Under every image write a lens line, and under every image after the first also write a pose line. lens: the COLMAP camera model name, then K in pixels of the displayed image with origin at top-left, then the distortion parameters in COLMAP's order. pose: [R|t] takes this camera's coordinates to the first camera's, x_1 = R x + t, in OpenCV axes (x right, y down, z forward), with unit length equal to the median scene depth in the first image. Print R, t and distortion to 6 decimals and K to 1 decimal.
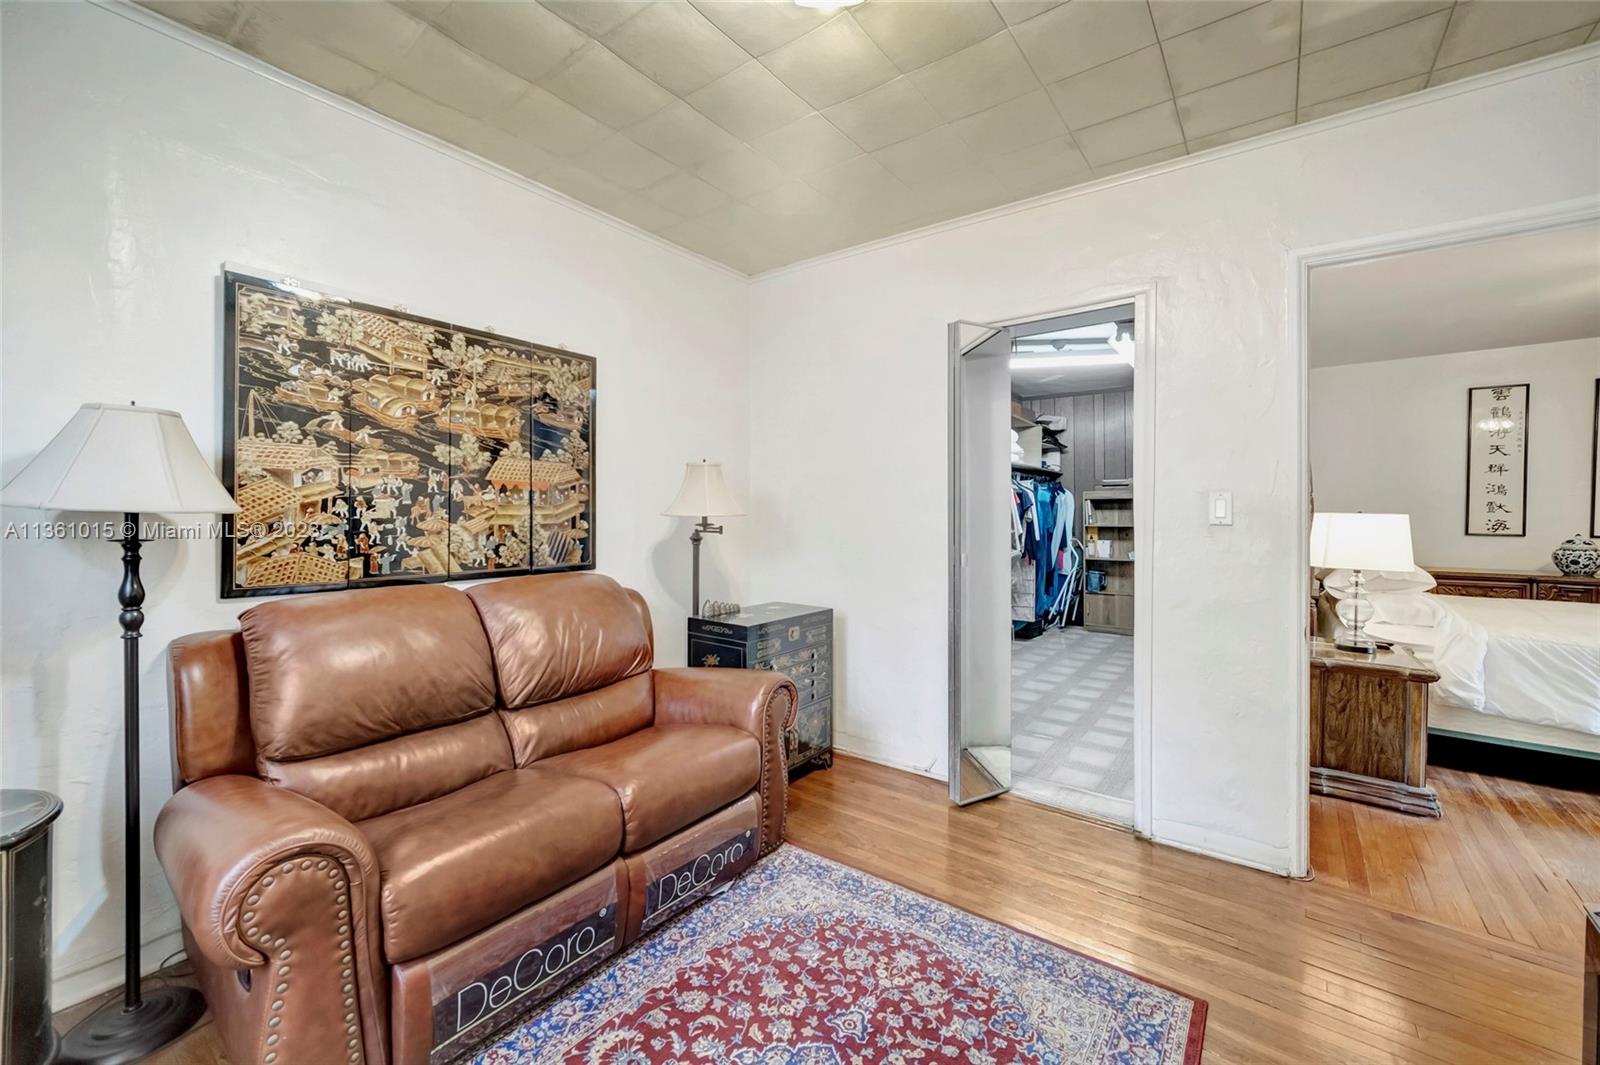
lens RADIAL K [[646.7, 0, 776.0], [0, 646.7, 515.1], [0, 0, 1]] dist [0.001863, -0.000660]
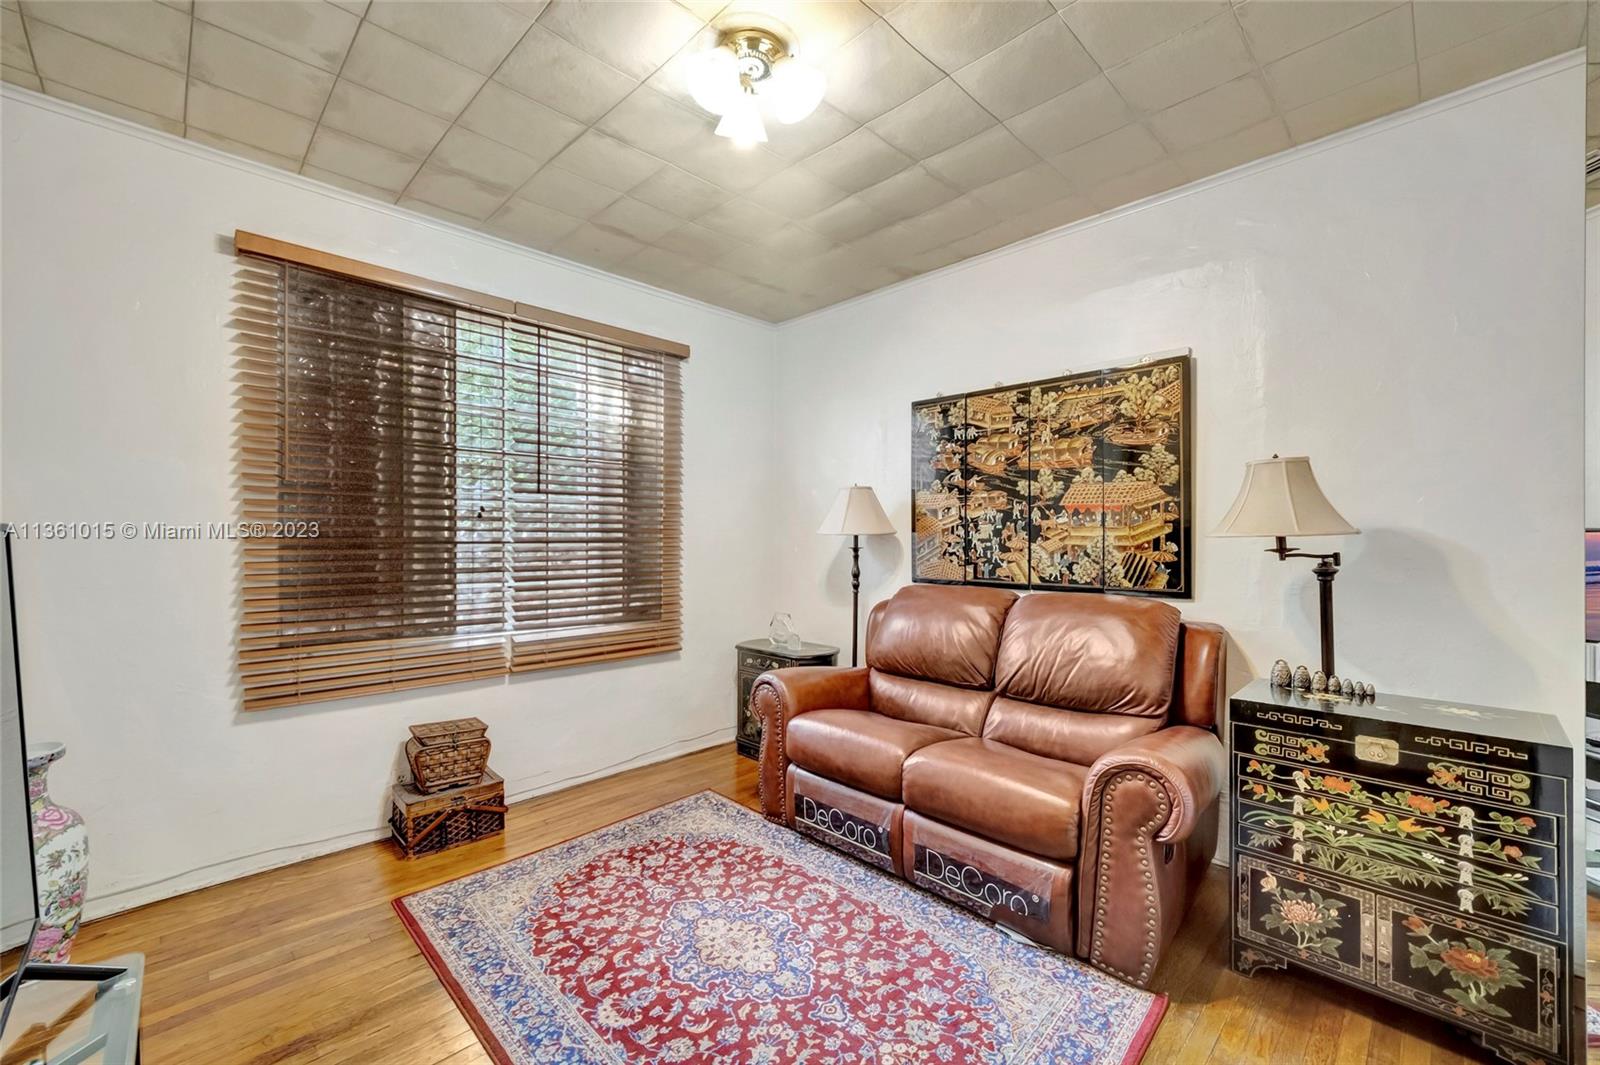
lens RADIAL K [[646.7, 0, 799.7], [0, 646.7, 537.6], [0, 0, 1]] dist [0.001863, -0.000660]
pose [[-0.116609, -0.002555, -0.993175, 0.815121], [-0.003586, 0.999991, -0.002152, 0.007069], [0.993171, 0.003310, -0.116617, 0.738757]]
